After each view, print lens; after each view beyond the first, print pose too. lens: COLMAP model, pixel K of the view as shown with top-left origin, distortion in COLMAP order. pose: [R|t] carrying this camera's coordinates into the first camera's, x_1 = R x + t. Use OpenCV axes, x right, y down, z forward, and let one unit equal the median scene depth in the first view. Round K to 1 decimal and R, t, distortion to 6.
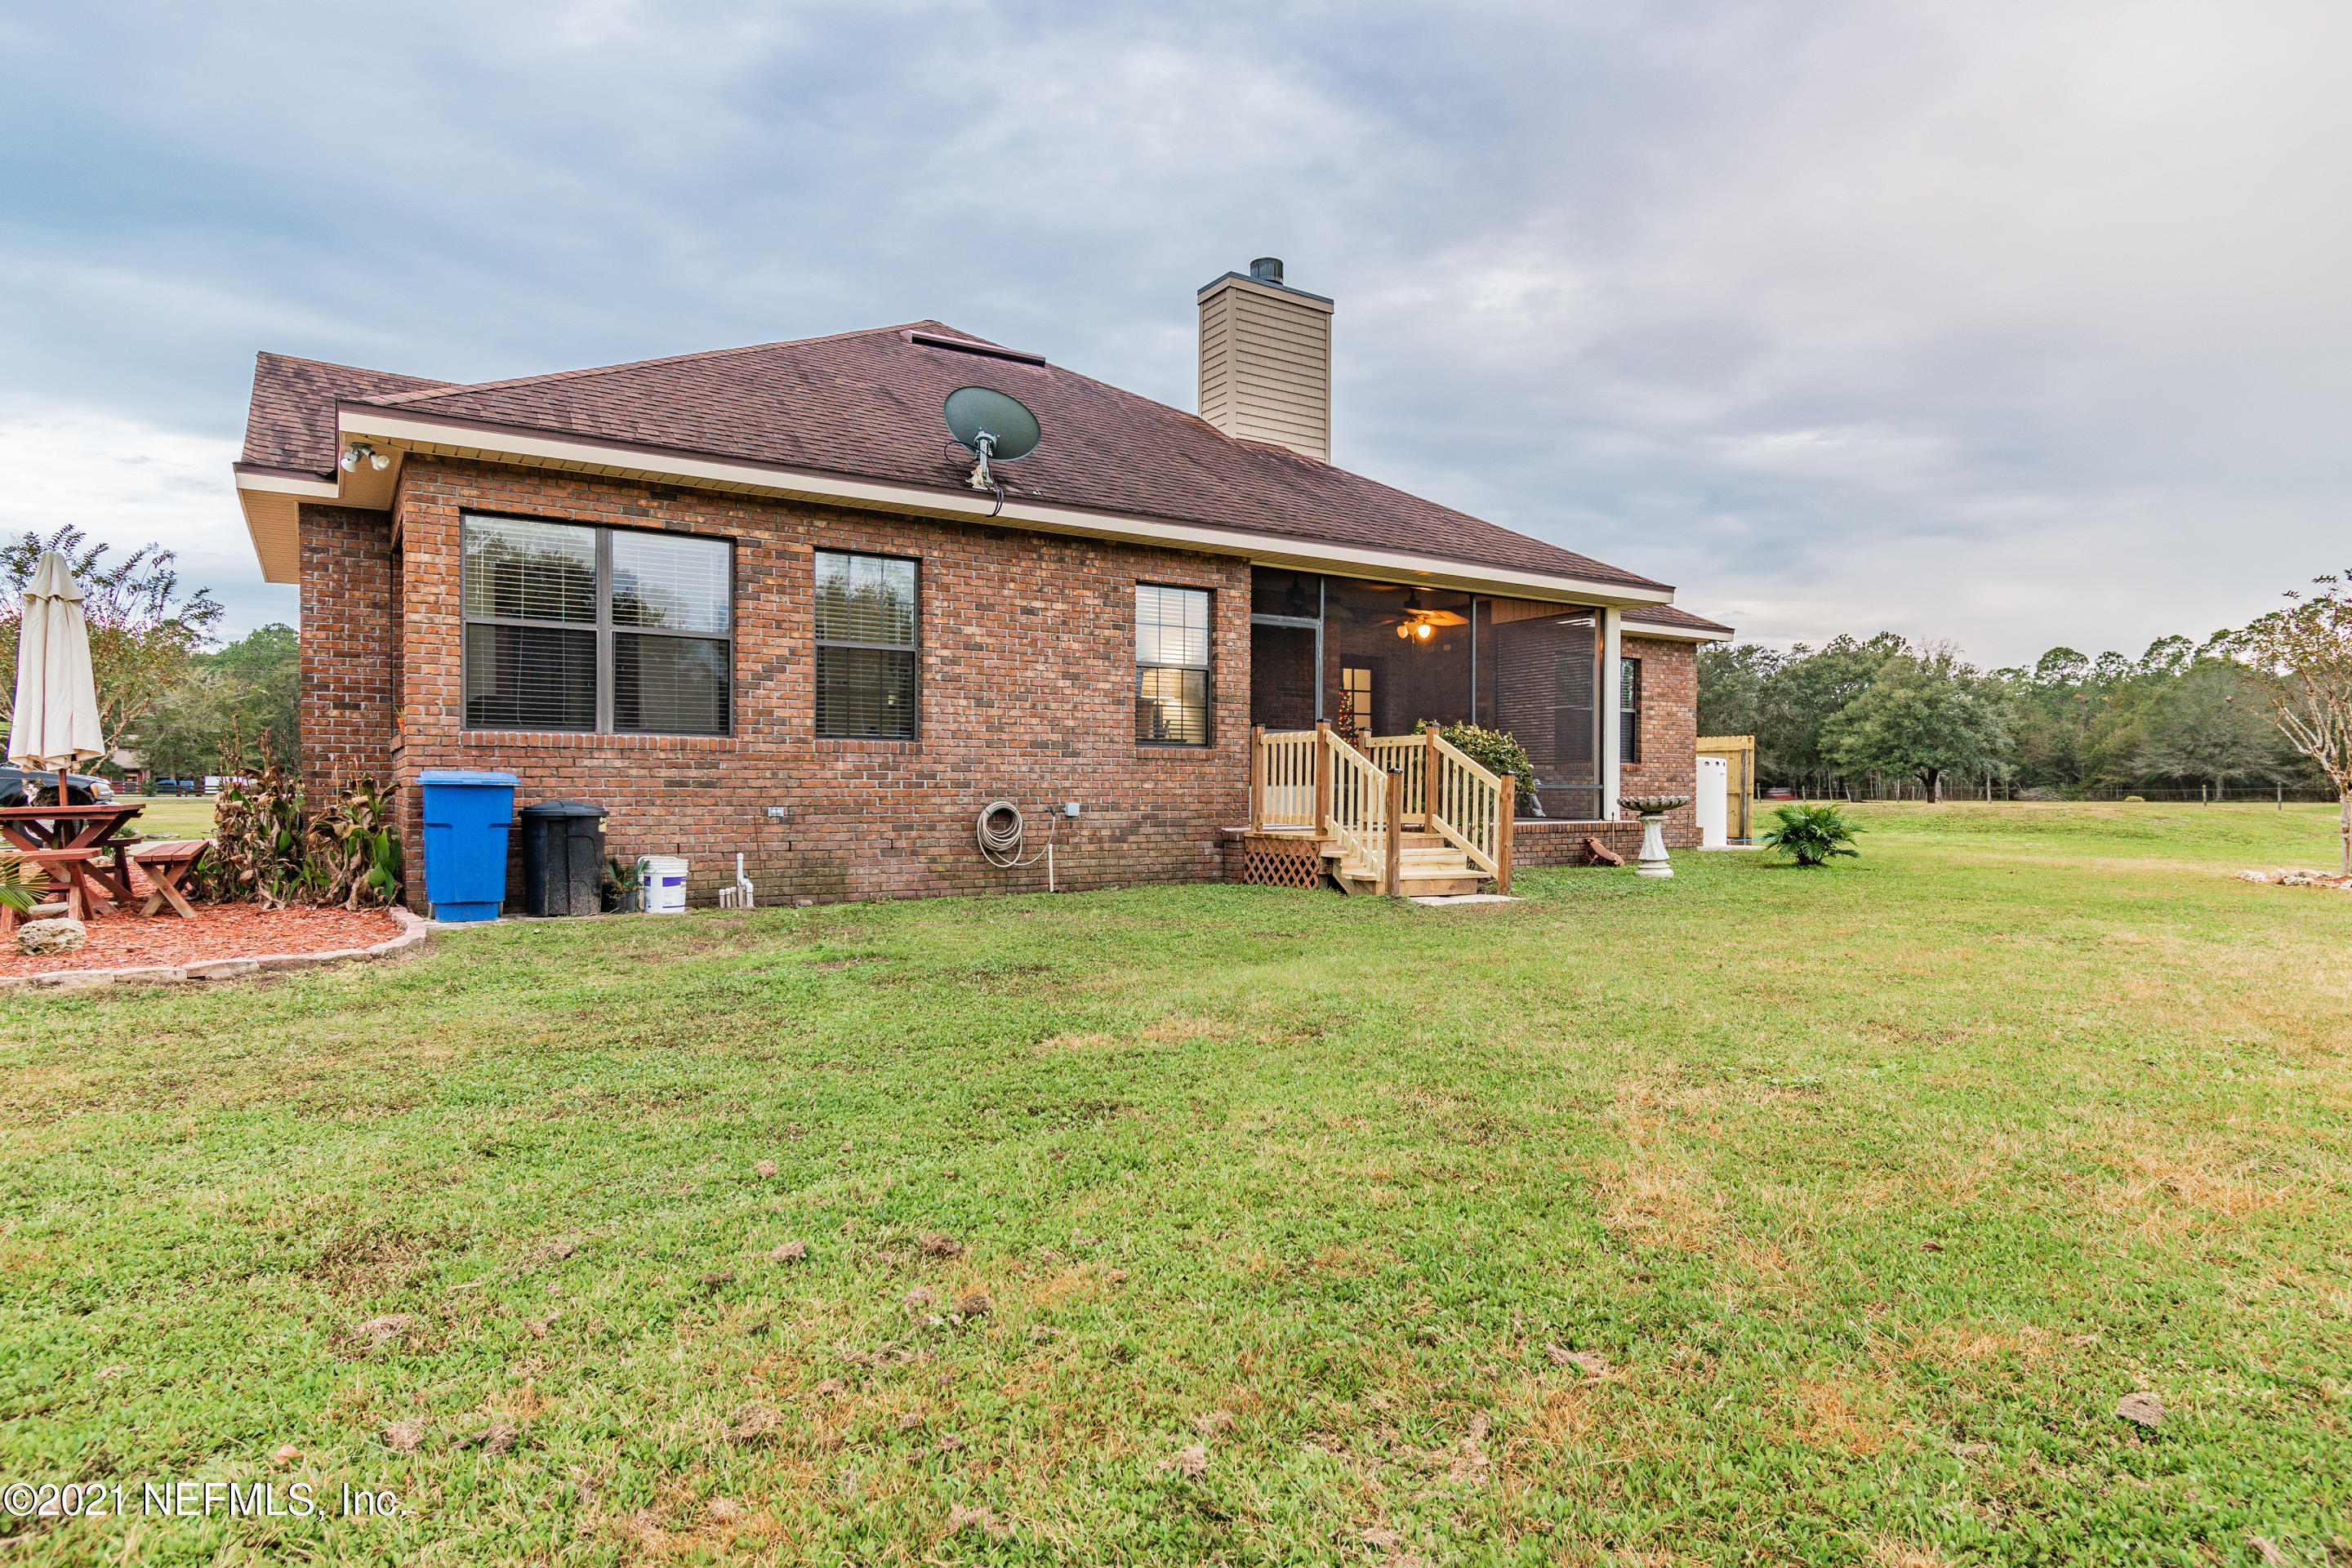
lens RADIAL K [[1282.0, 0, 1175.5], [0, 1282.0, 785.2], [0, 0, 1]] dist [0.007532, 0.000063]
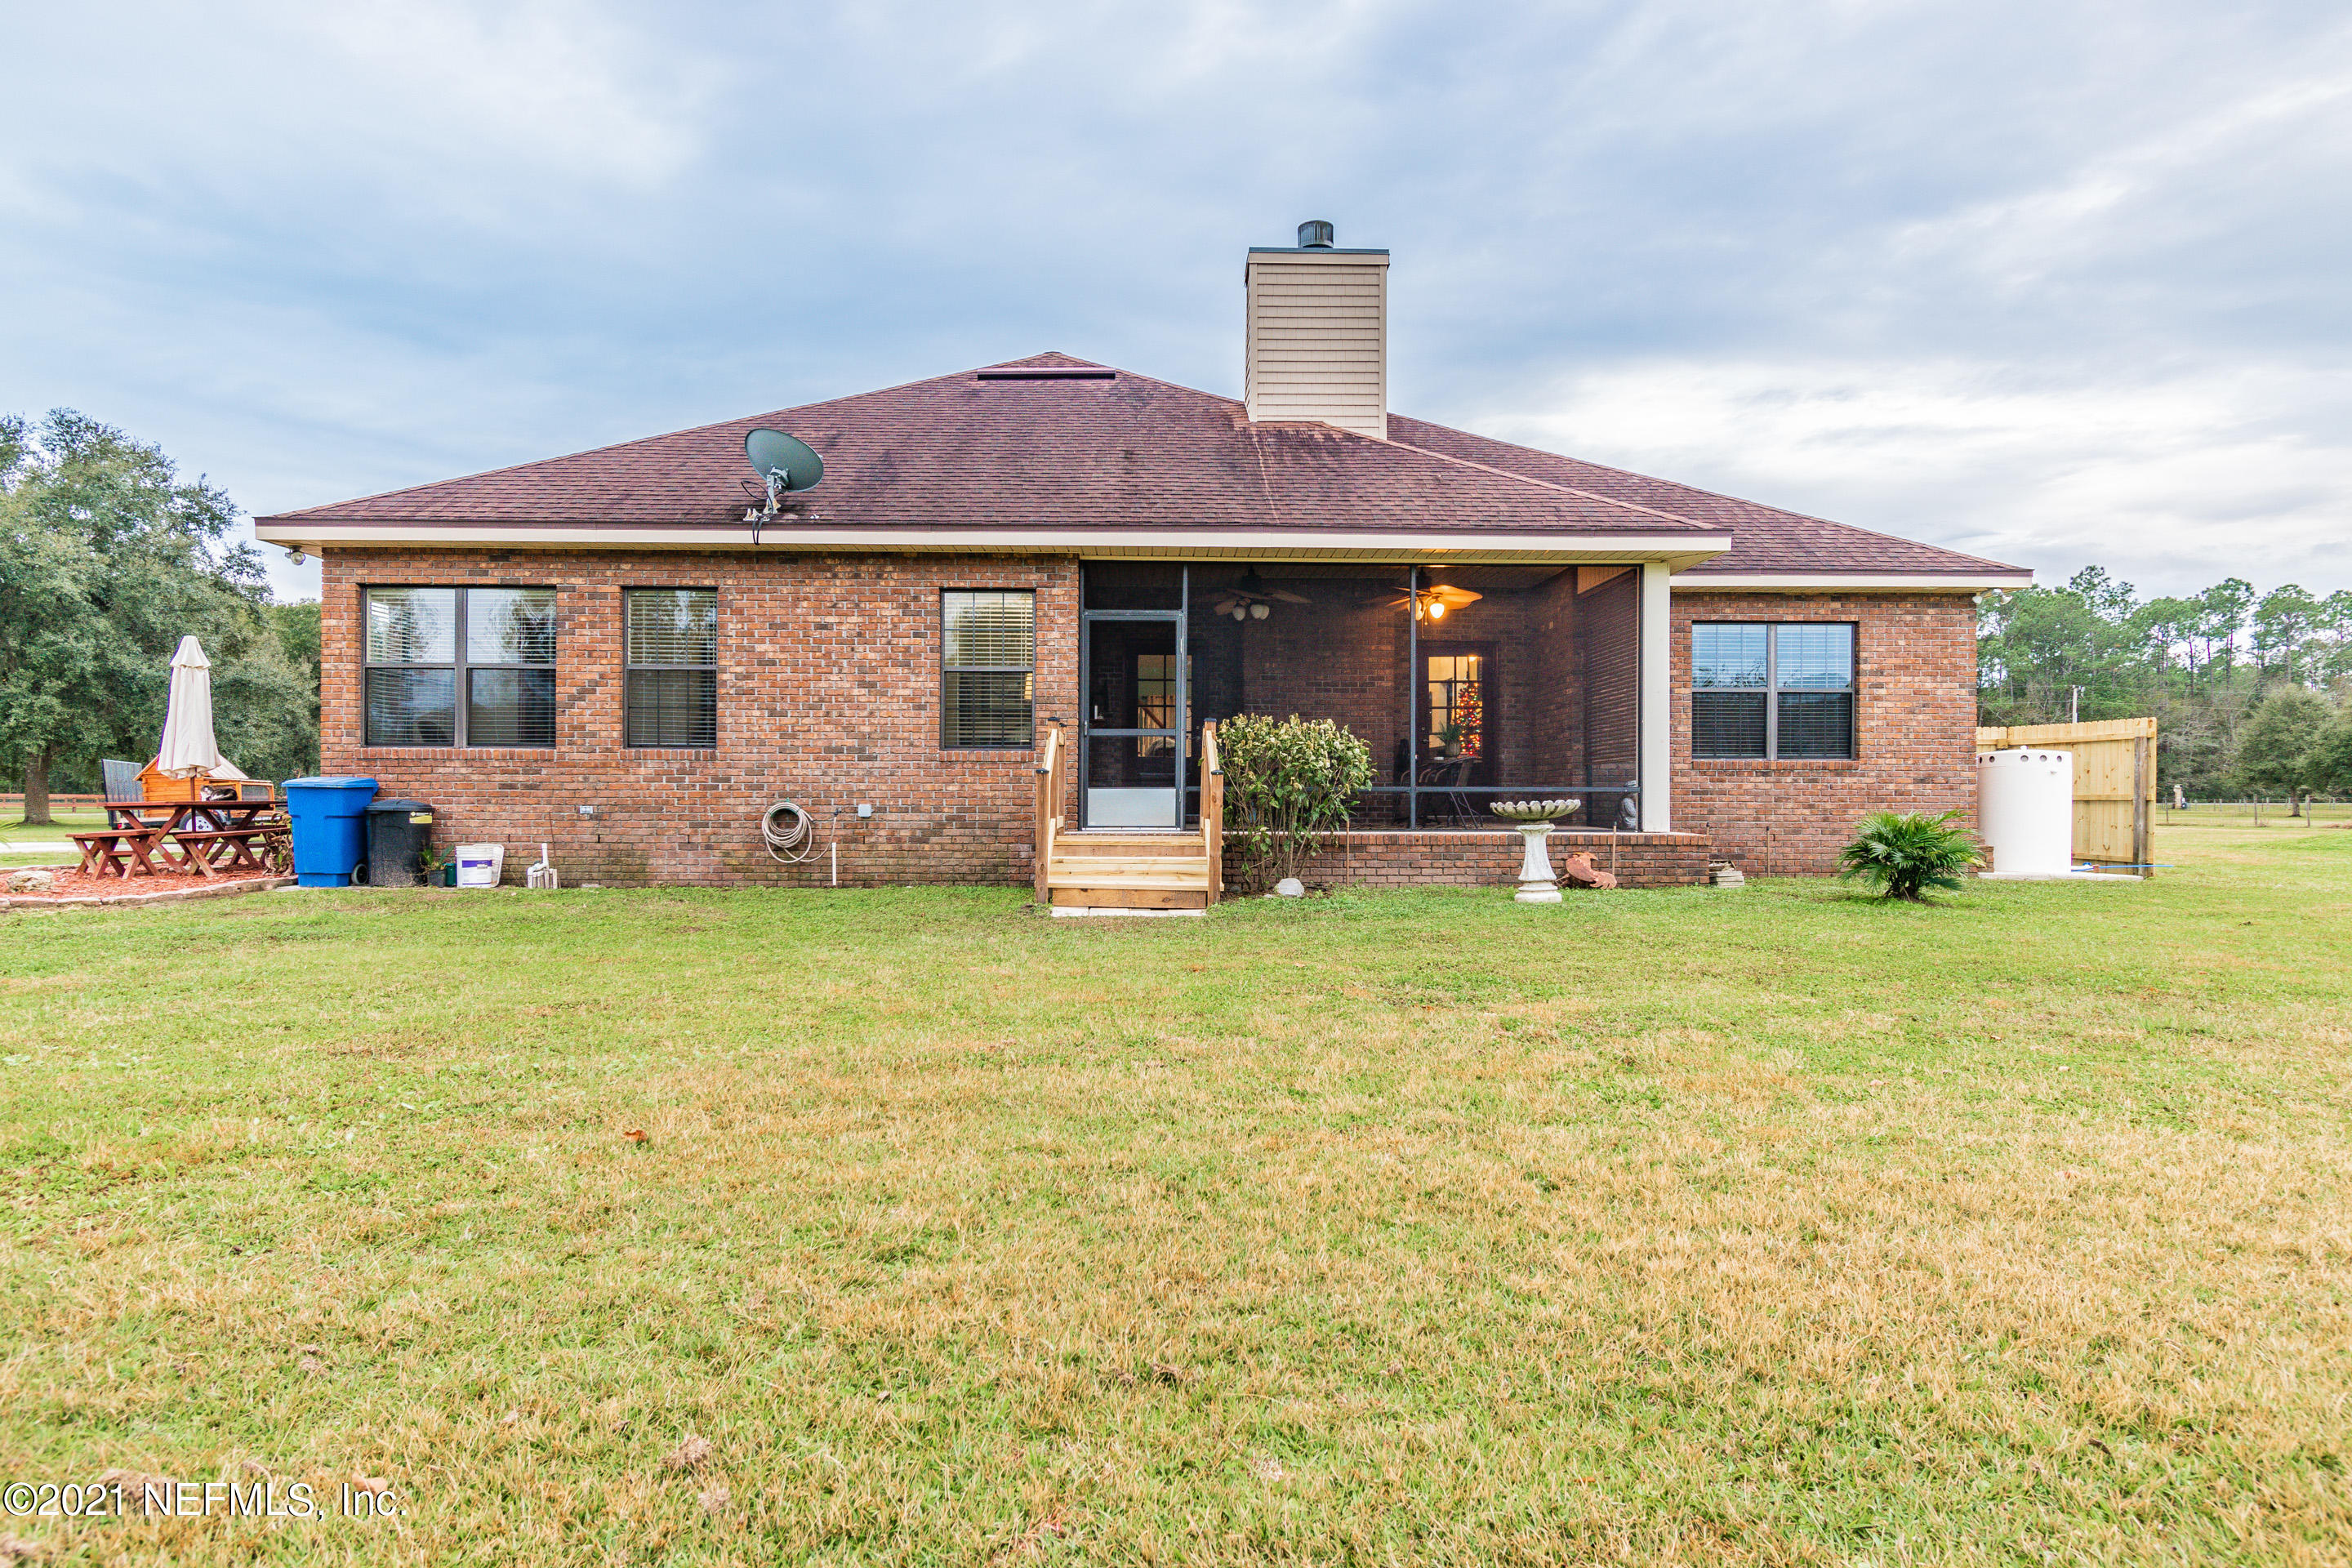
lens RADIAL K [[1282.0, 0, 1176.8], [0, 1282.0, 781.0], [0, 0, 1]] dist [0.007532, 0.000063]
pose [[0.847880, -0.005660, -0.530158, 0.718190], [0.000166, 0.999946, -0.010410, 0.005800], [0.530188, 0.008739, 0.847835, 0.245993]]
